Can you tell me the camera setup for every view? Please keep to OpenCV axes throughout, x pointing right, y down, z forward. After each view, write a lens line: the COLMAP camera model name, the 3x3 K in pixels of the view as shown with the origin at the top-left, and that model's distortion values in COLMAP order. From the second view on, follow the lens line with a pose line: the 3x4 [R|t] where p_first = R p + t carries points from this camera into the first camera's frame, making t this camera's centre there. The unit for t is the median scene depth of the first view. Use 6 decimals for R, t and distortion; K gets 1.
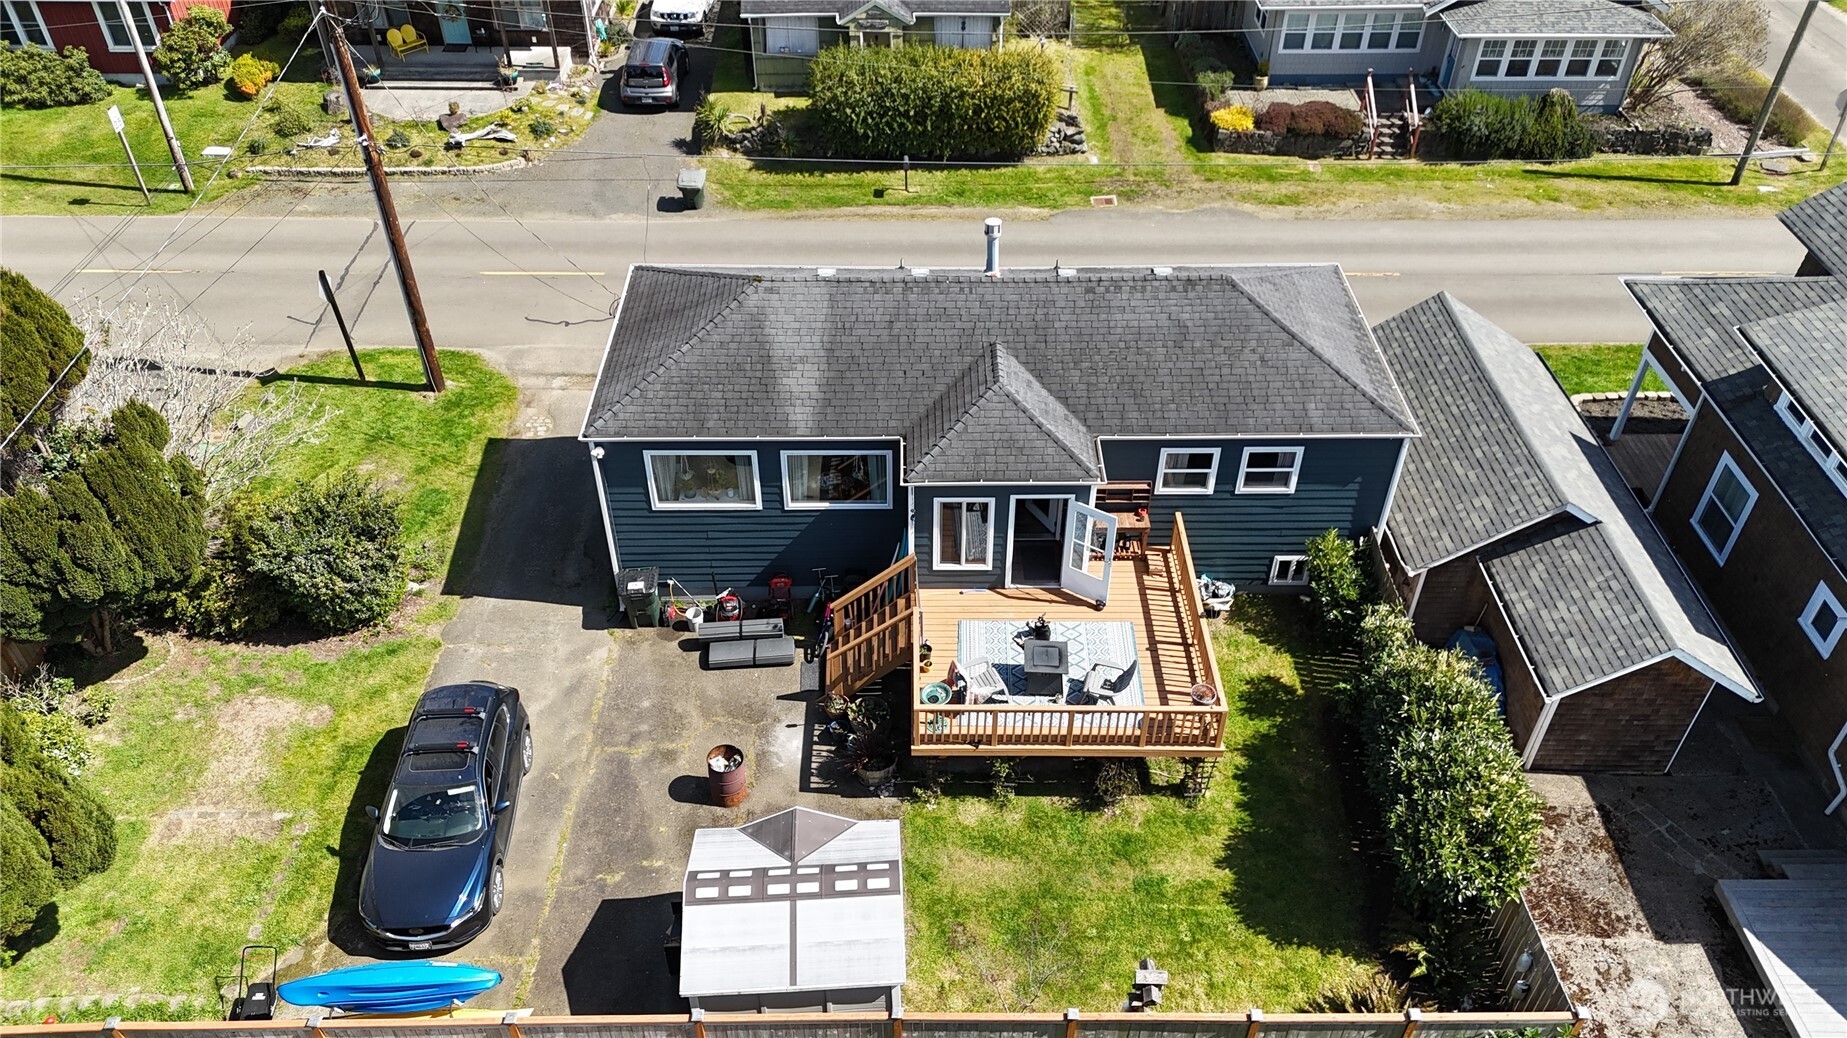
lens RADIAL K [[1356.2, 0, 931.3], [0, 1356.2, 504.3], [0, 0, 1]] dist [0.093167, -0.091791]
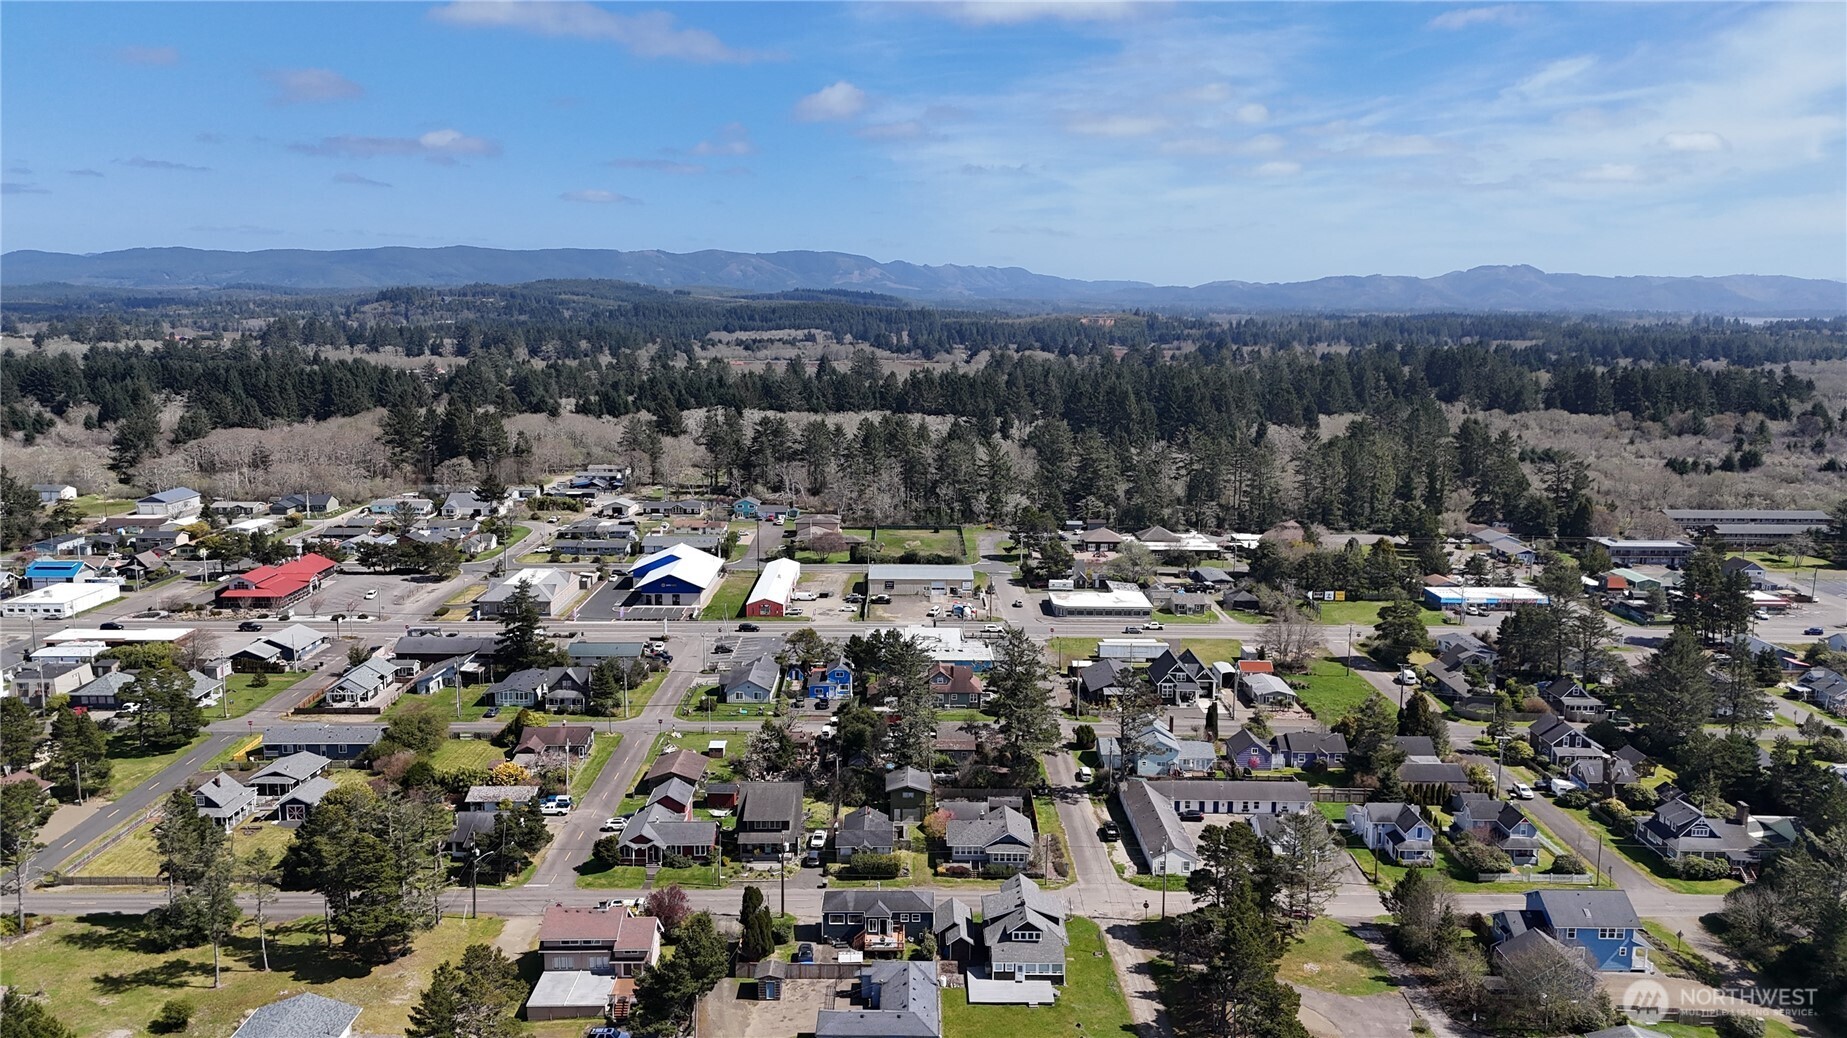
lens RADIAL K [[1306.4, 0, 923.5], [0, 1306.4, 519.0], [0, 0, 1]] dist [0.052989, -0.077403]
pose [[0.999991, 0.000550, -0.004090, 0.312328], [-0.002563, 0.859454, -0.511206, 1.682917], [0.003234, 0.511213, 0.859448, -5.943144]]
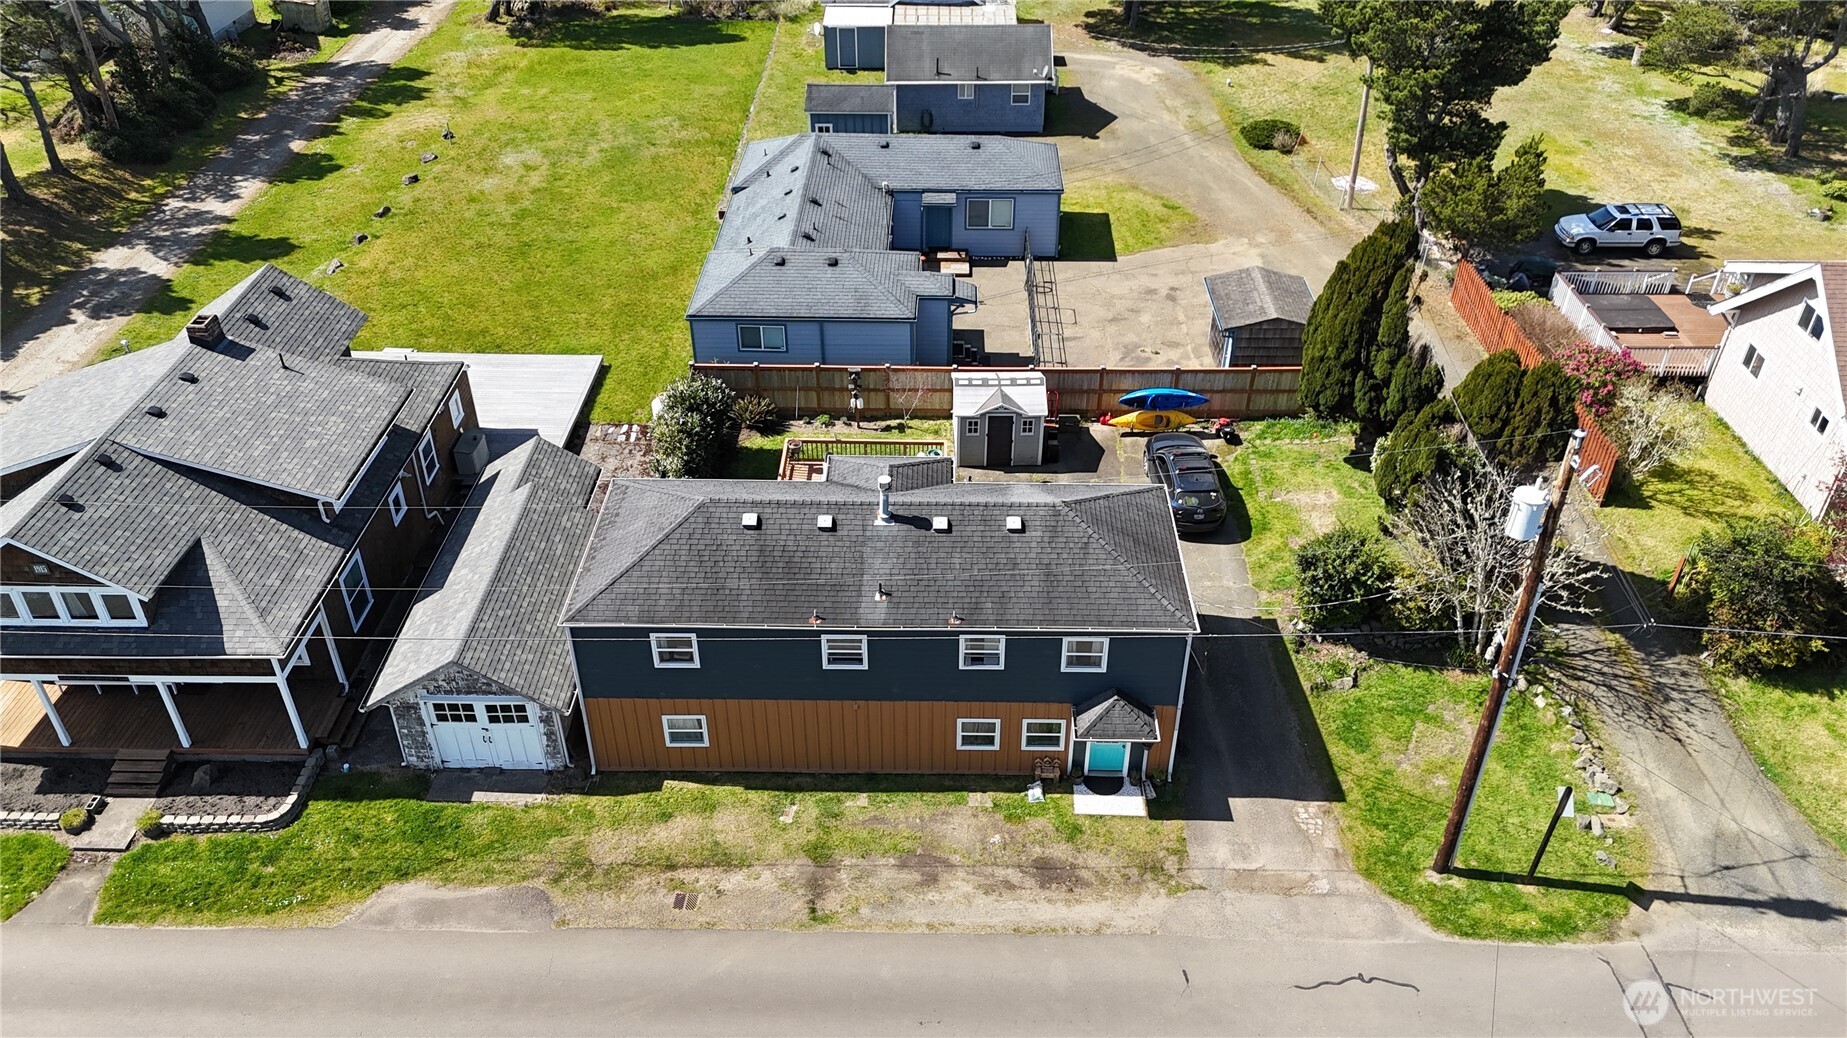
lens RADIAL K [[1356.2, 0, 931.3], [0, 1356.2, 504.3], [0, 0, 1]] dist [0.093167, -0.091791]
pose [[-0.999555, -0.025129, 0.016084, -0.019775], [0.009067, 0.257746, 0.966170, -1.453070], [-0.028424, 0.965886, -0.257403, 1.364986]]
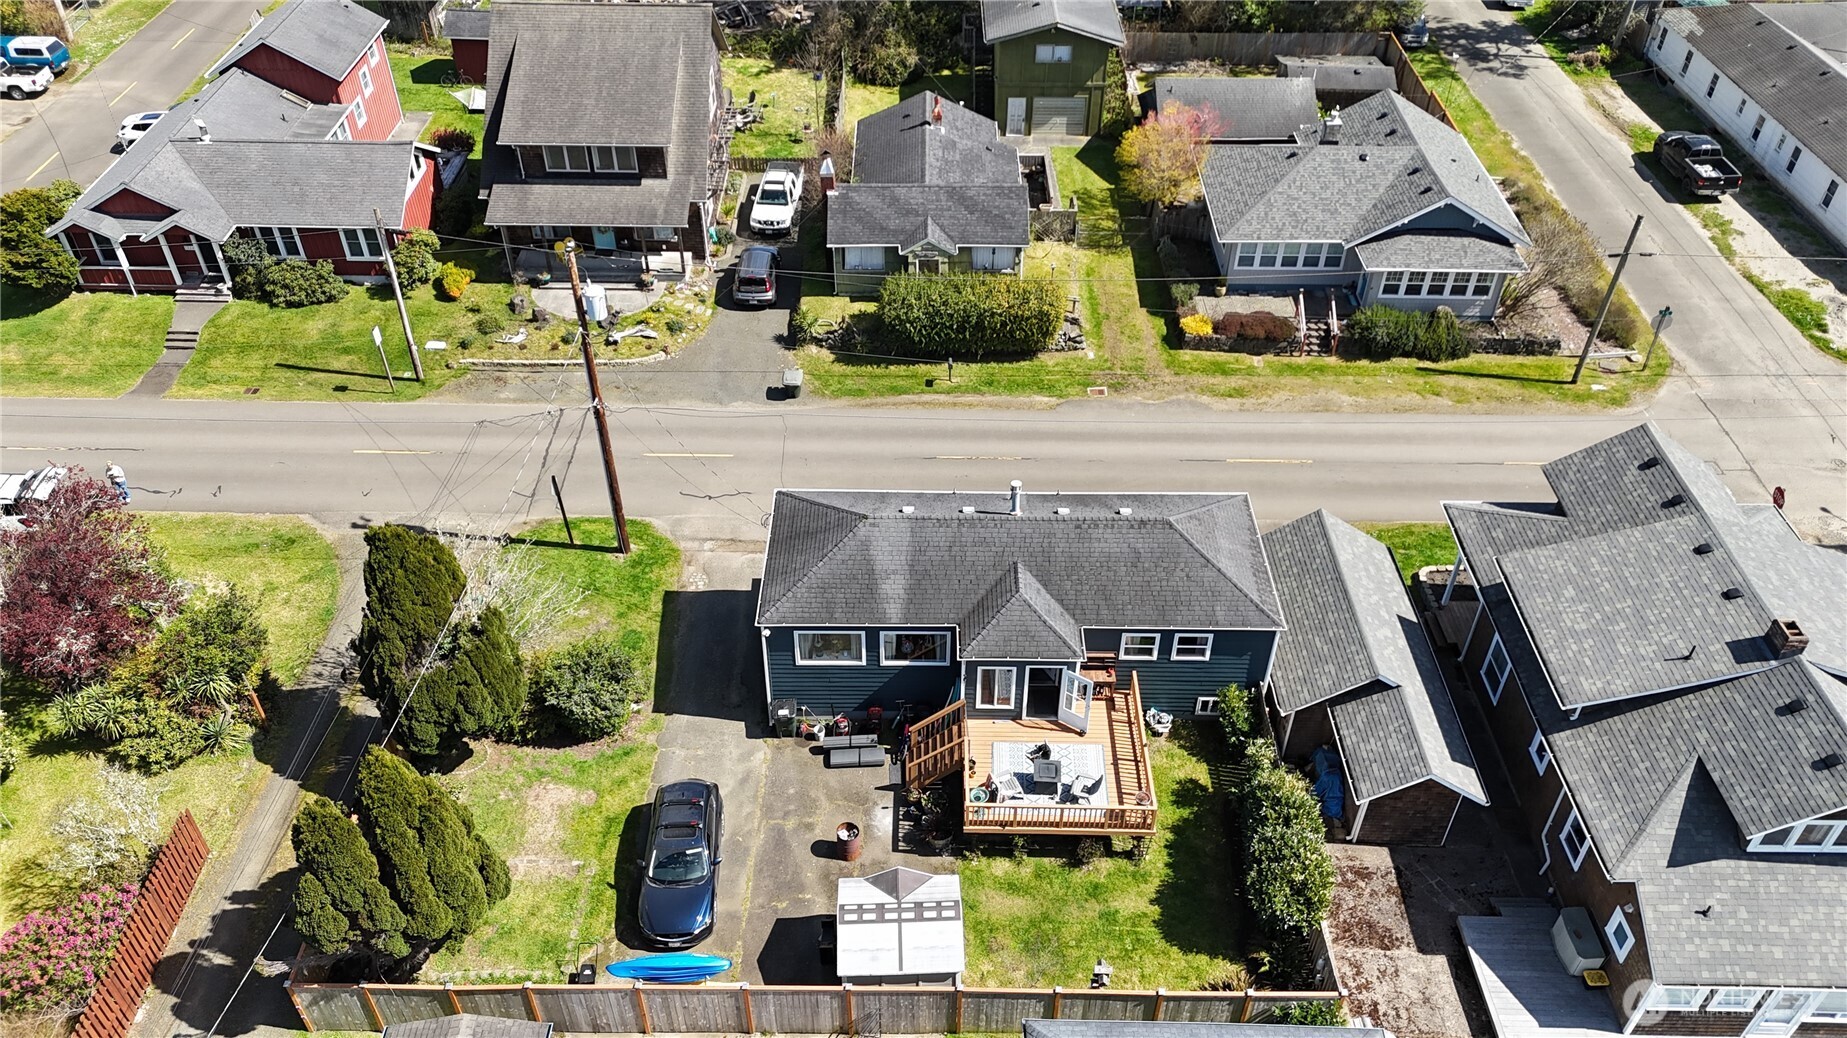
lens RADIAL K [[1356.2, 0, 931.3], [0, 1356.2, 504.3], [0, 0, 1]] dist [0.093167, -0.091791]
pose [[0.999879, 0.011366, -0.010590, -0.035856], [-0.011376, 0.999935, -0.000879, -0.182418], [0.010579, 0.000999, 0.999944, -0.559068]]
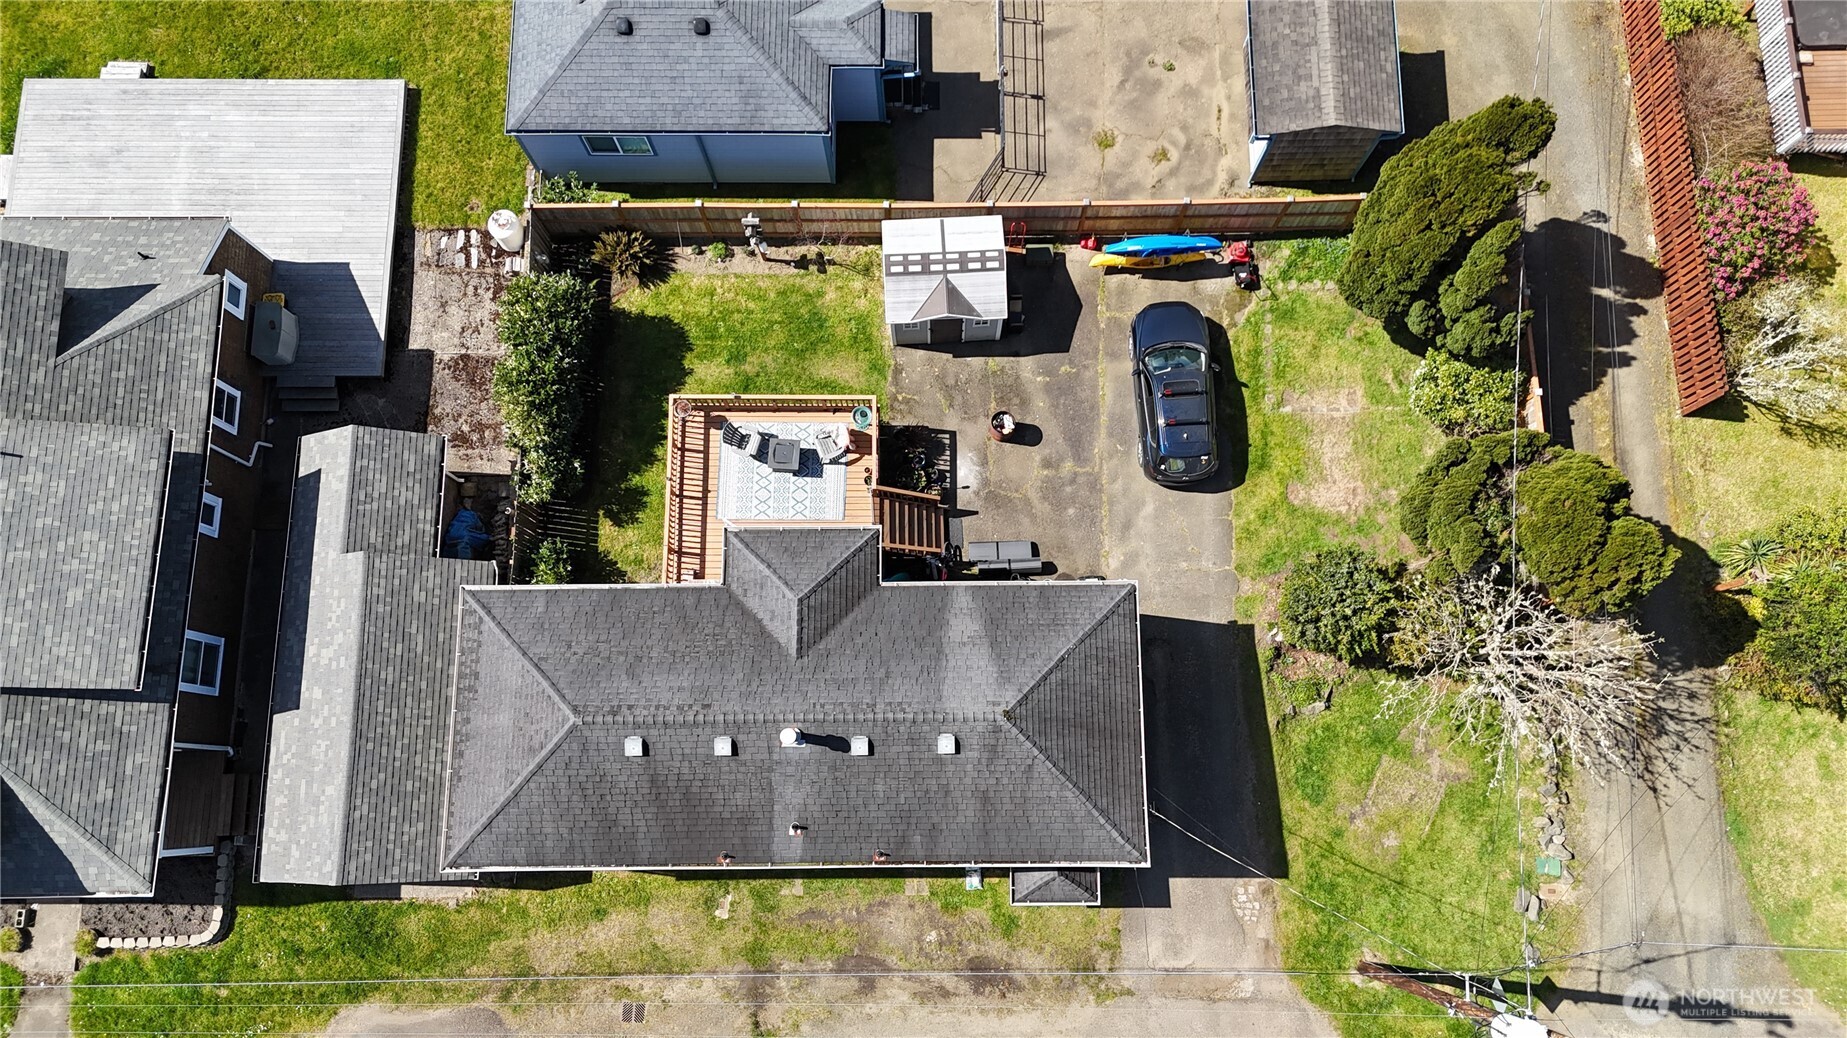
lens RADIAL K [[1348.0, 0, 930.9], [0, 1348.0, 515.1], [0, 0, 1]] dist [0.086667, -0.077958]
pose [[-0.999962, -0.008326, 0.002503, -0.067832], [0.006136, -0.471964, 0.881596, -1.068113], [-0.006159, 0.881578, 0.471997, 0.350802]]
